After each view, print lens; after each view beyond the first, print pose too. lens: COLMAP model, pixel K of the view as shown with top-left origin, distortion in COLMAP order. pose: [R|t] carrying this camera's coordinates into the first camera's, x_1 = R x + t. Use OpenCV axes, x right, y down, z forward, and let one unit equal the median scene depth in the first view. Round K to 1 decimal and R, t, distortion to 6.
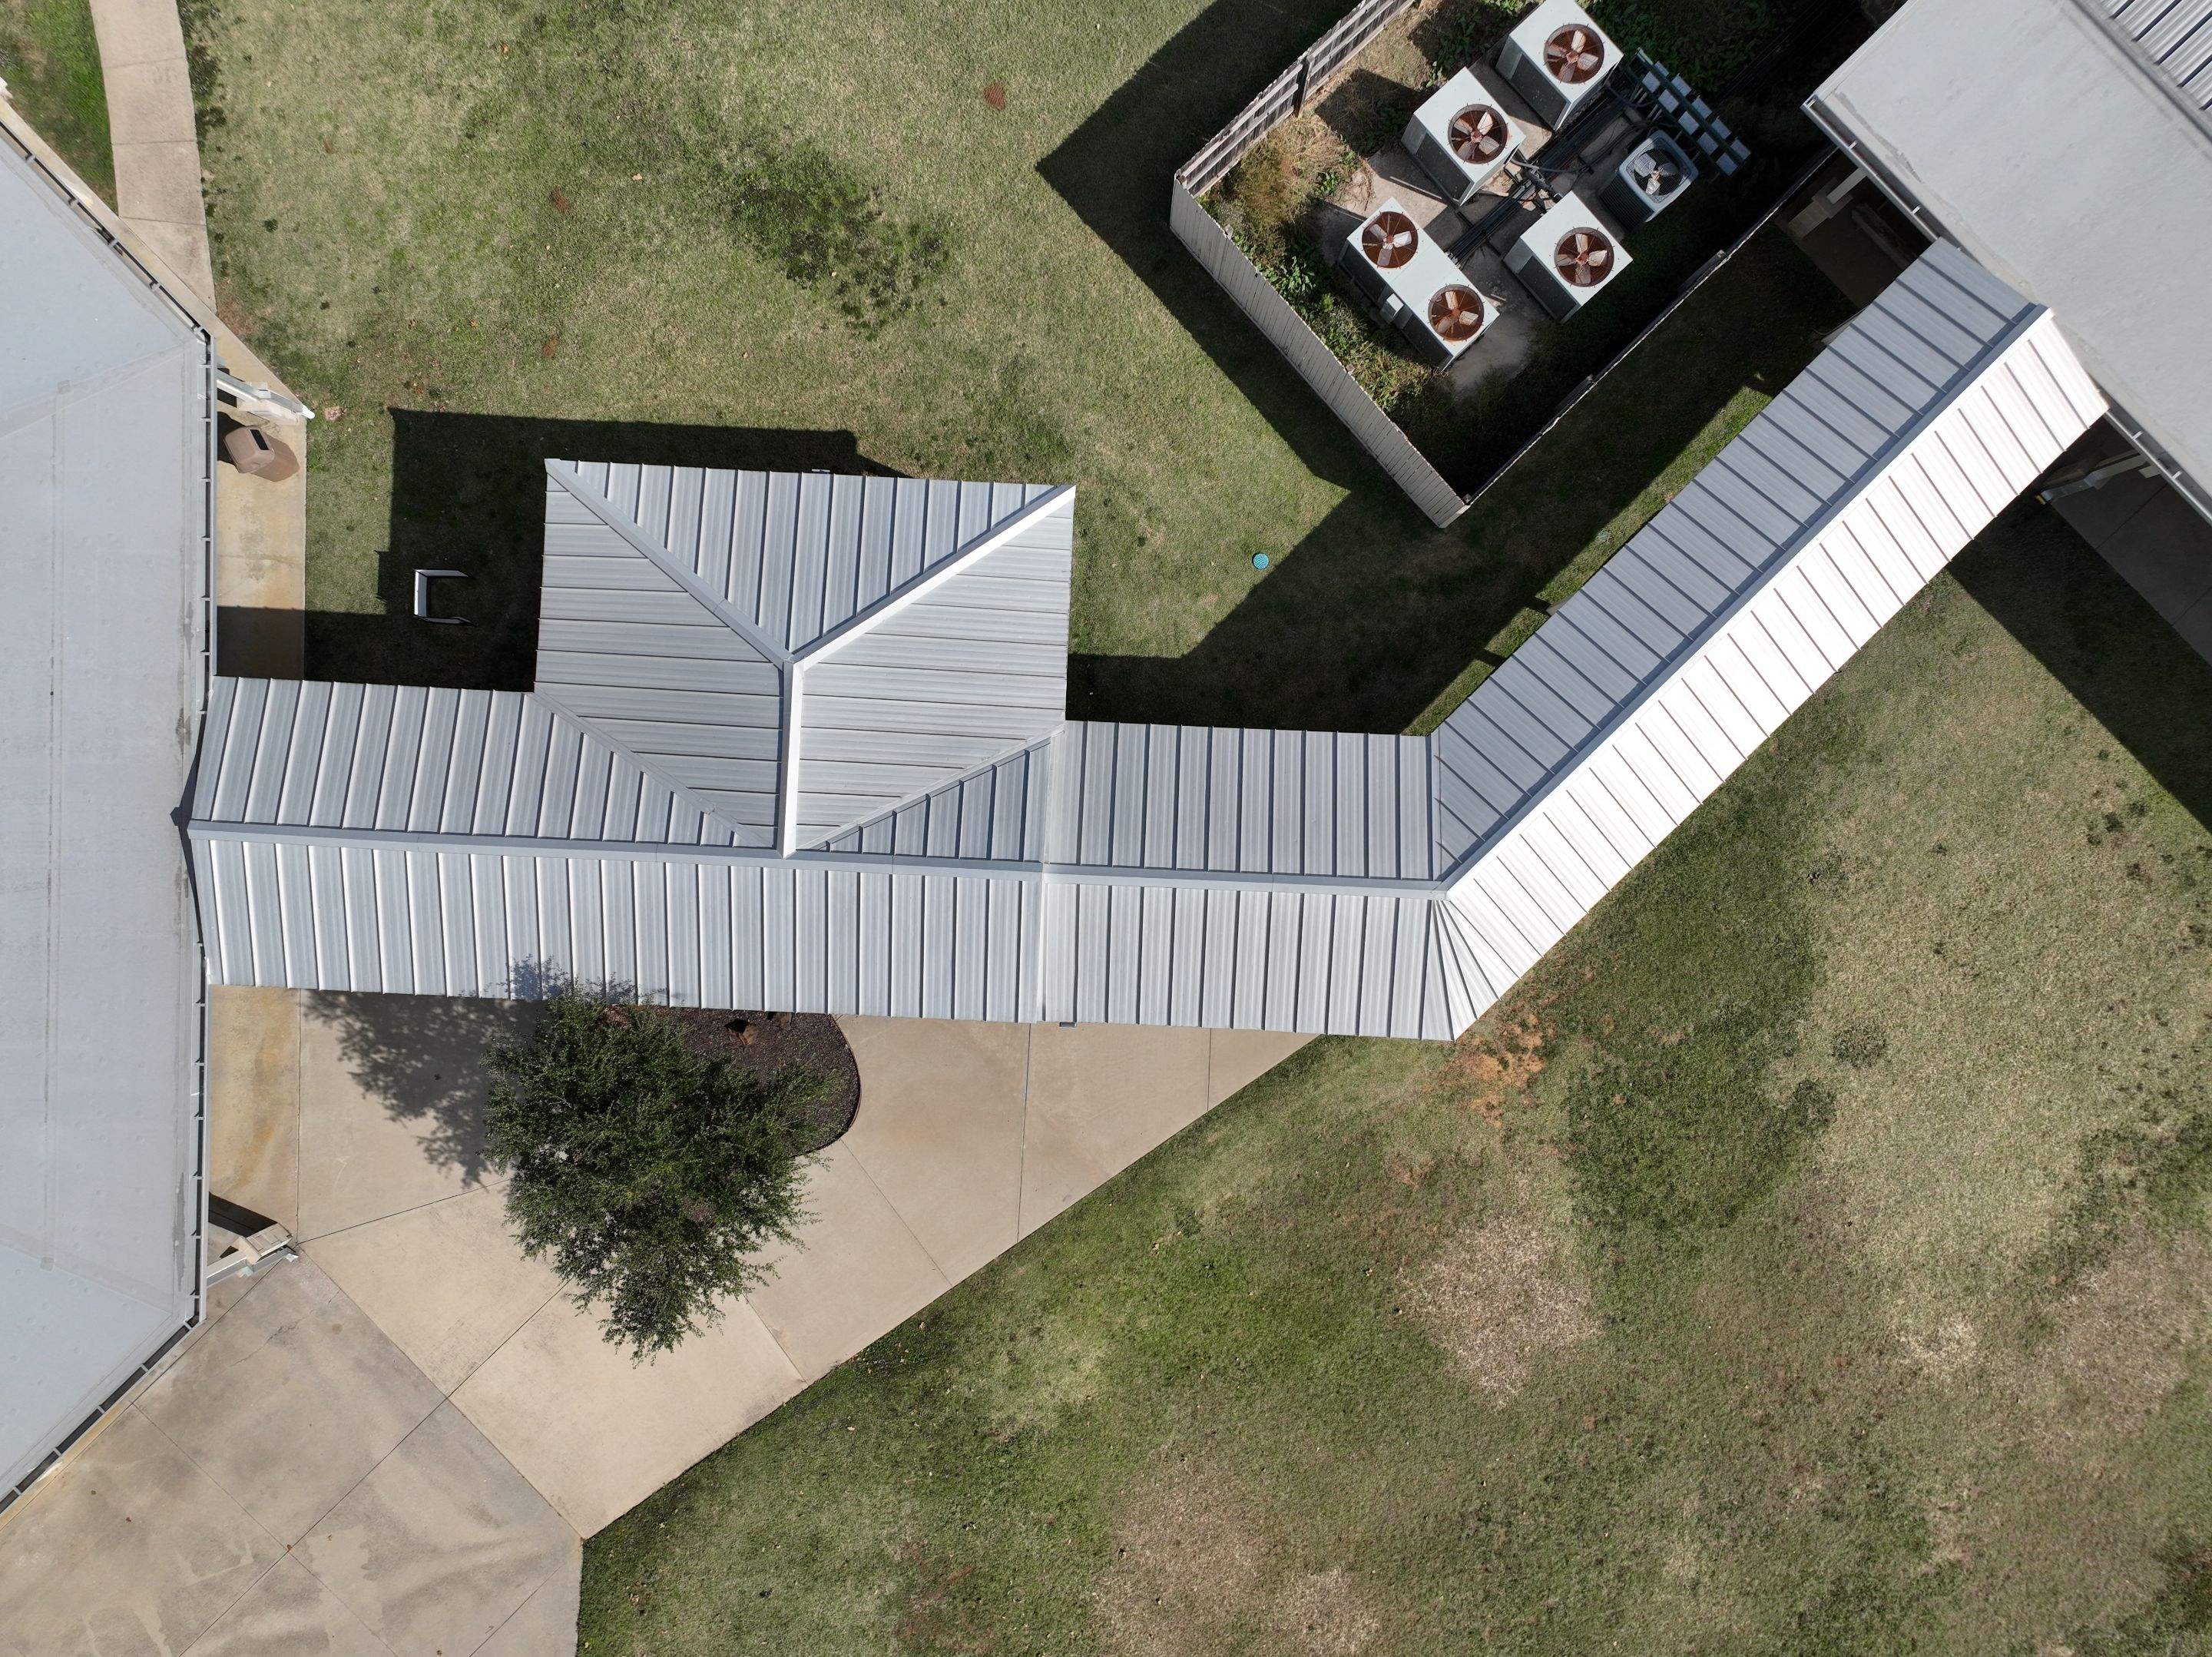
lens RADIAL K [[1554.6, 0, 1109.9], [0, 1554.6, 826.9], [0, 0, 1]] dist [-0.007139, 0.026916]
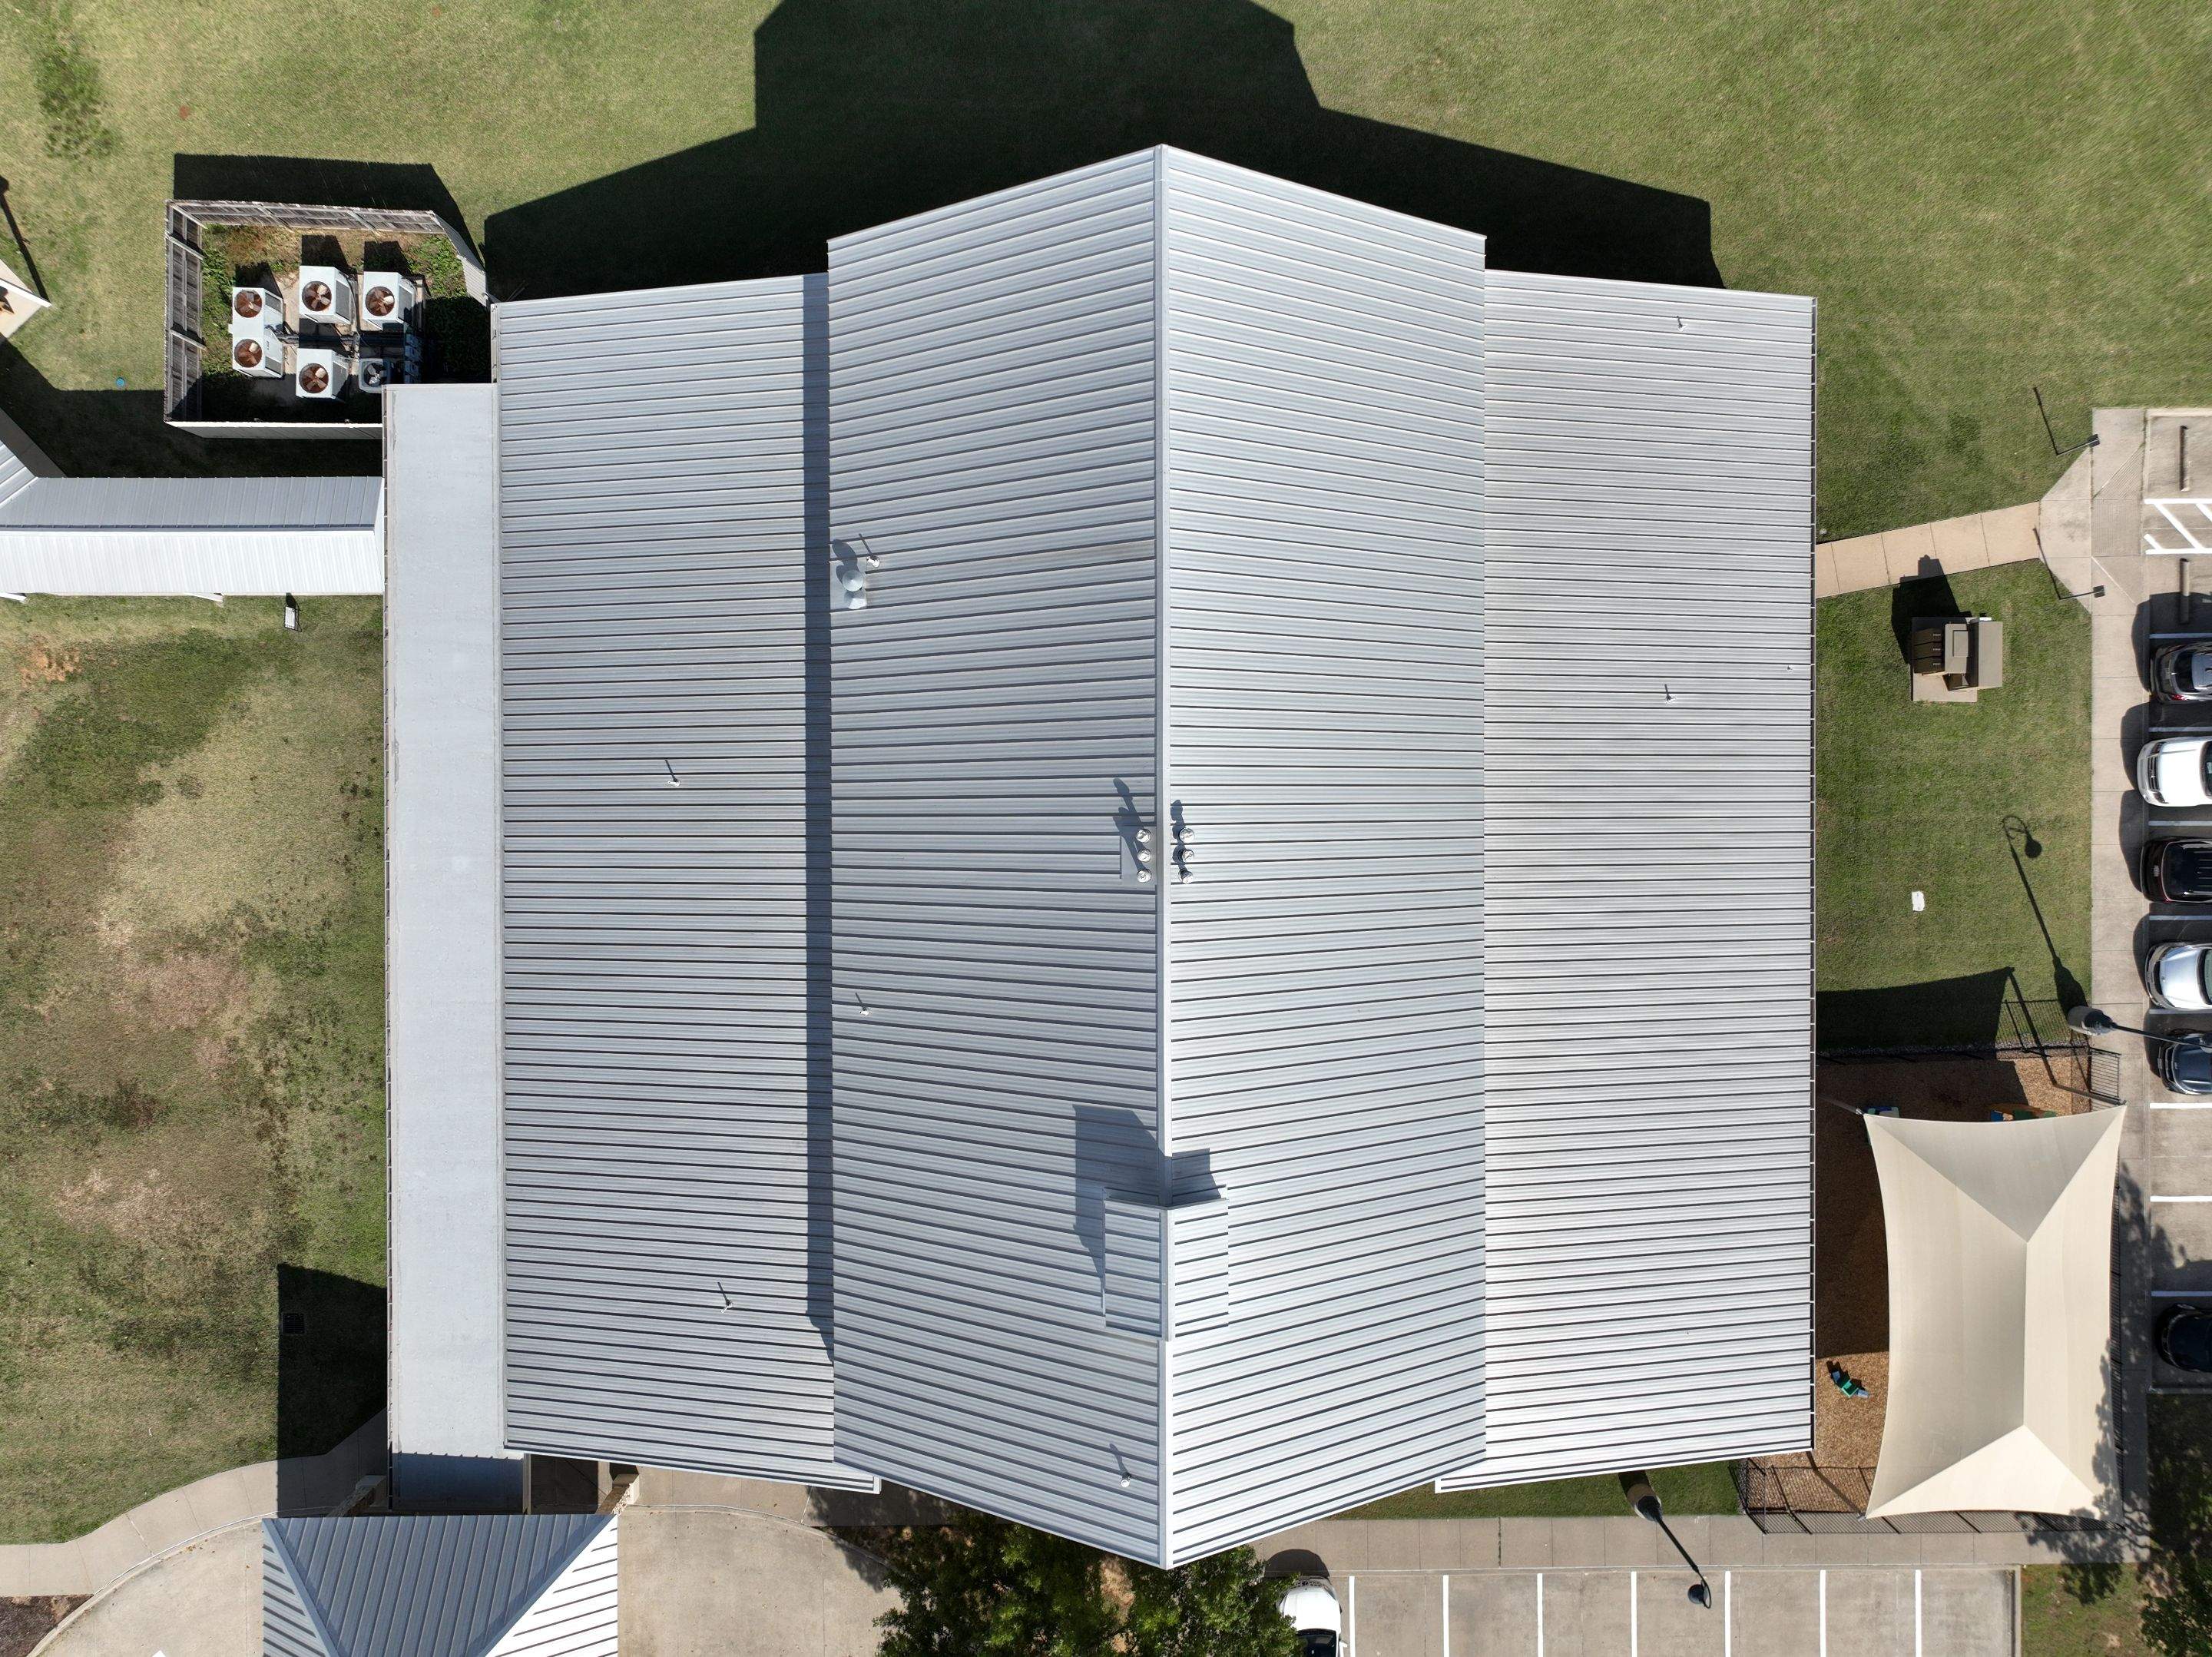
lens RADIAL K [[1554.6, 0, 1103.1], [0, 1554.6, 825.1], [0, 0, 1]] dist [-0.007139, 0.026916]
pose [[0.717902, 0.696128, 0.004630, 1.357754], [-0.696142, 0.717868, 0.007207, -0.644593], [0.001694, -0.008397, 0.999963, -0.950735]]
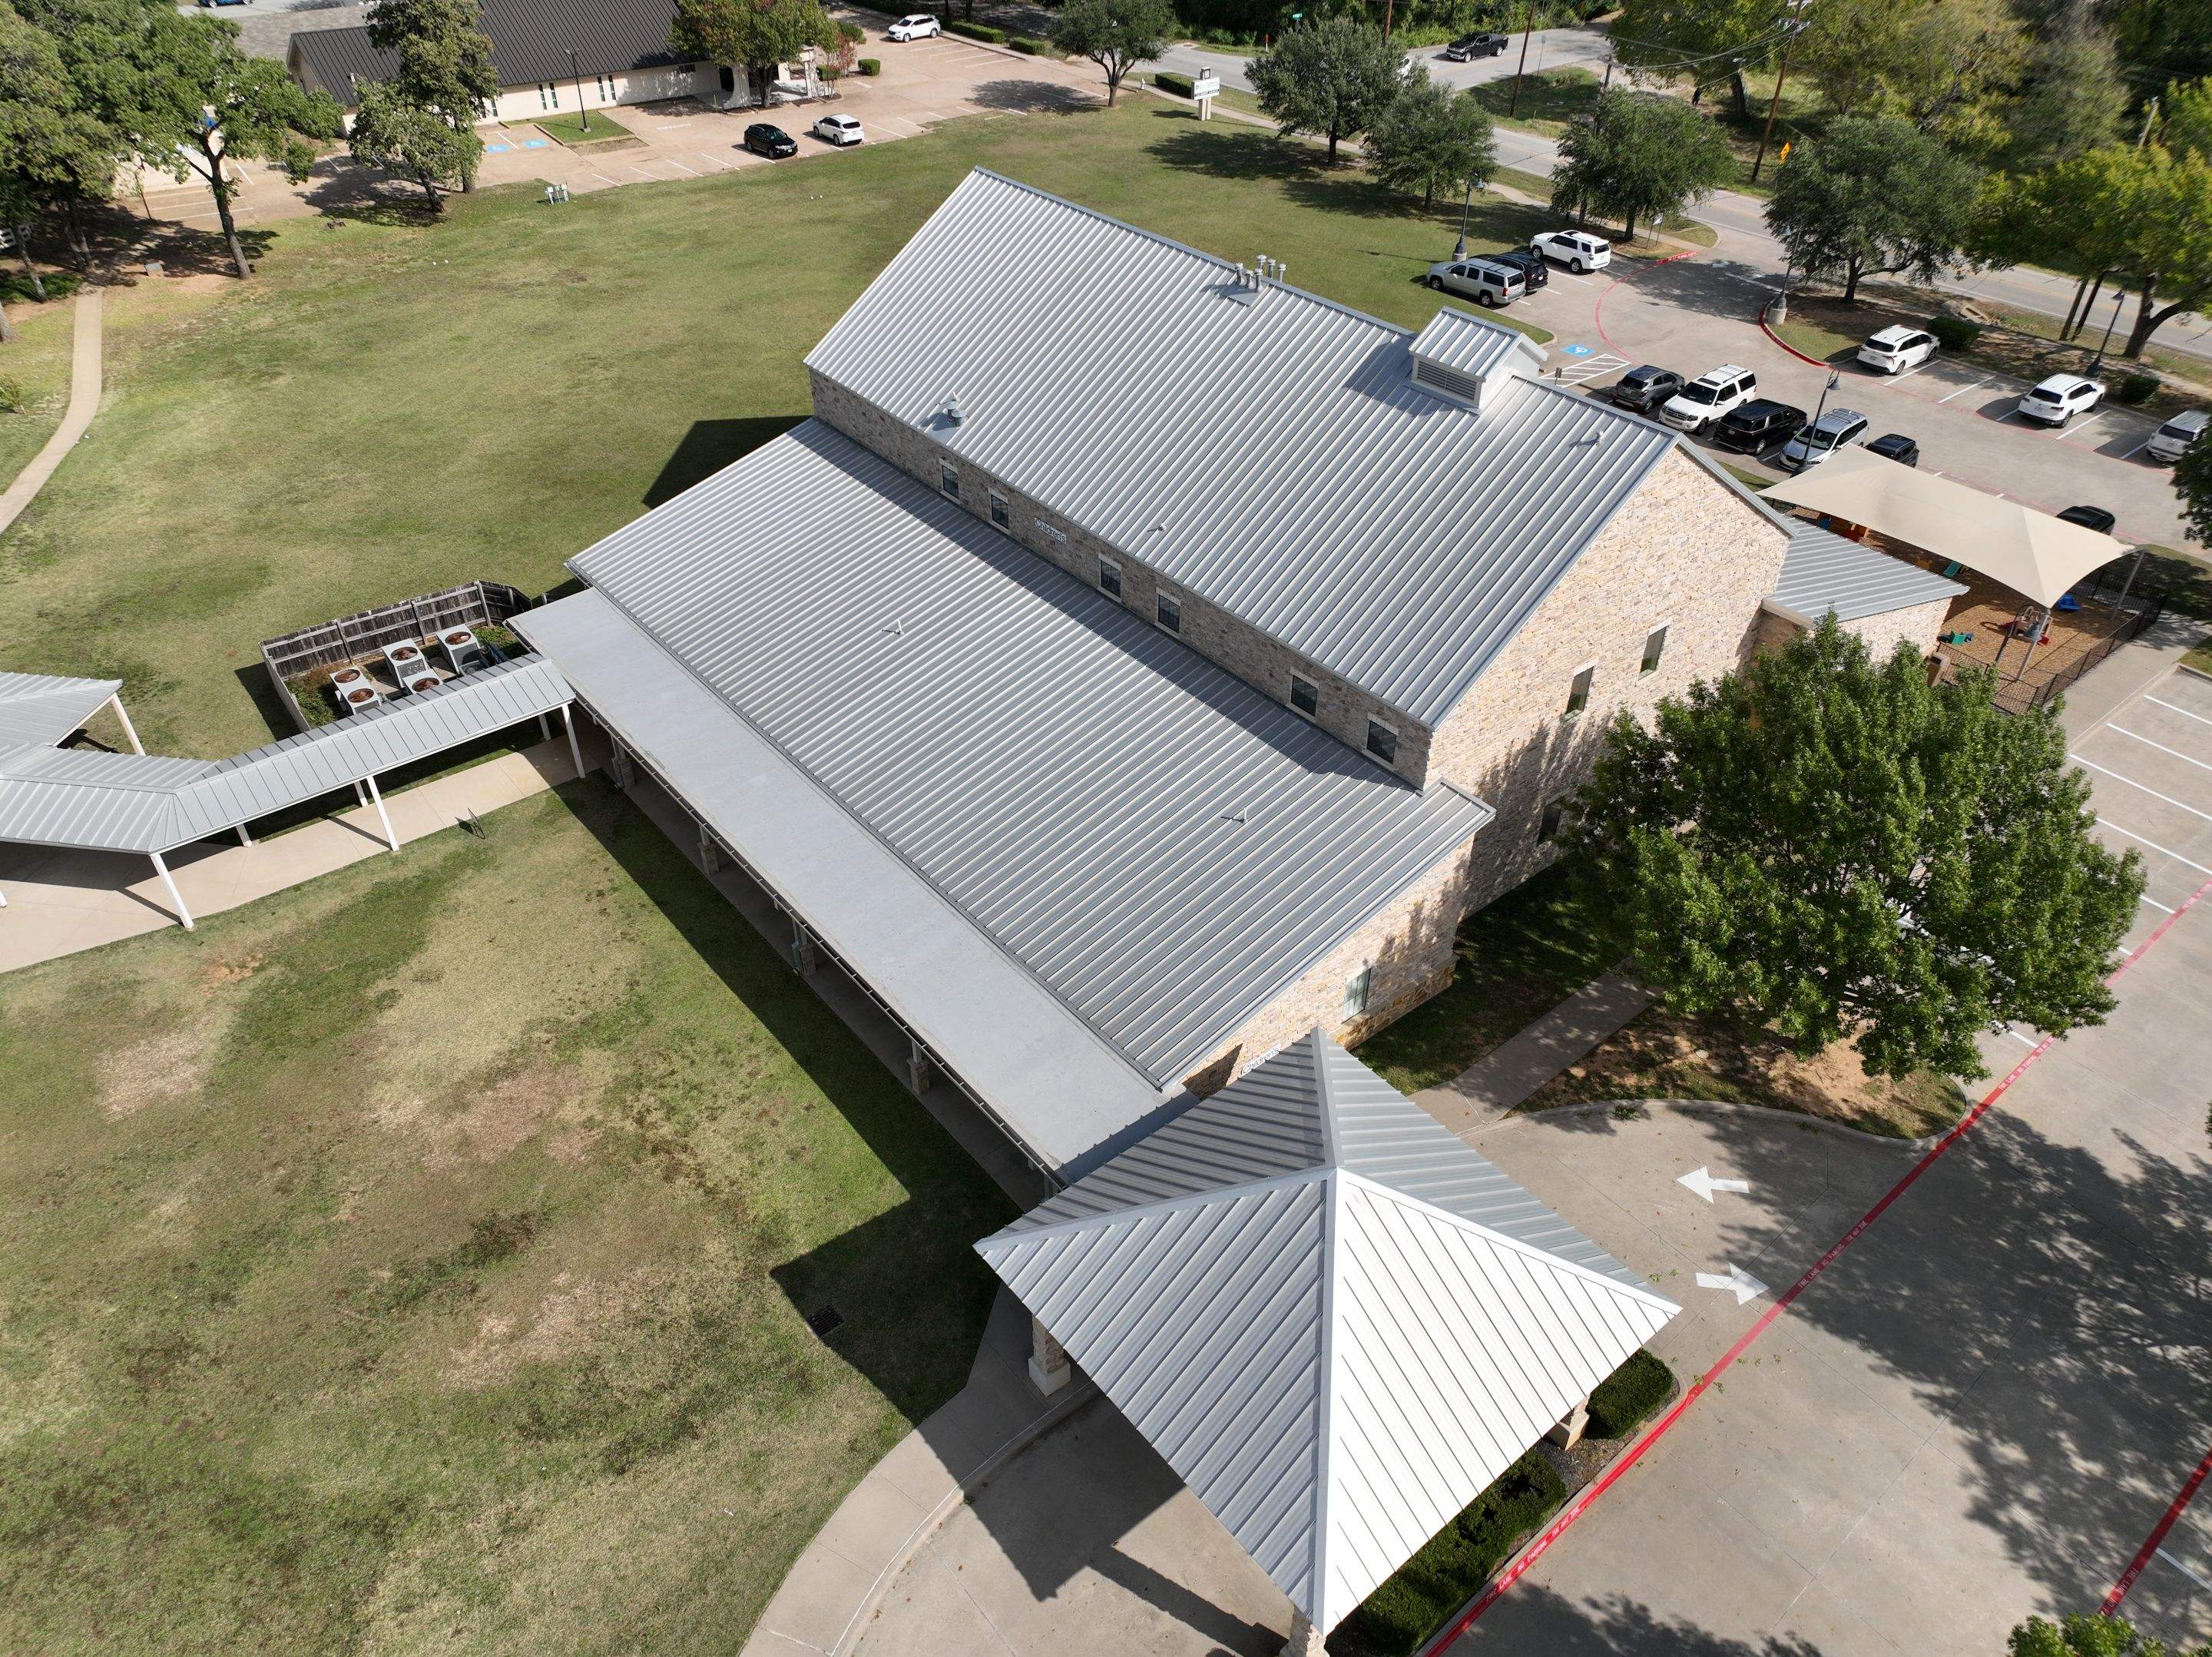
lens RADIAL K [[1554.6, 0, 1103.3], [0, 1554.6, 826.5], [0, 0, 1]] dist [-0.007139, 0.026916]
pose [[0.995864, 0.059044, -0.069061, 1.403307], [-0.090767, 0.611988, -0.785641, 1.401376], [-0.004122, 0.788660, 0.614816, -0.233938]]
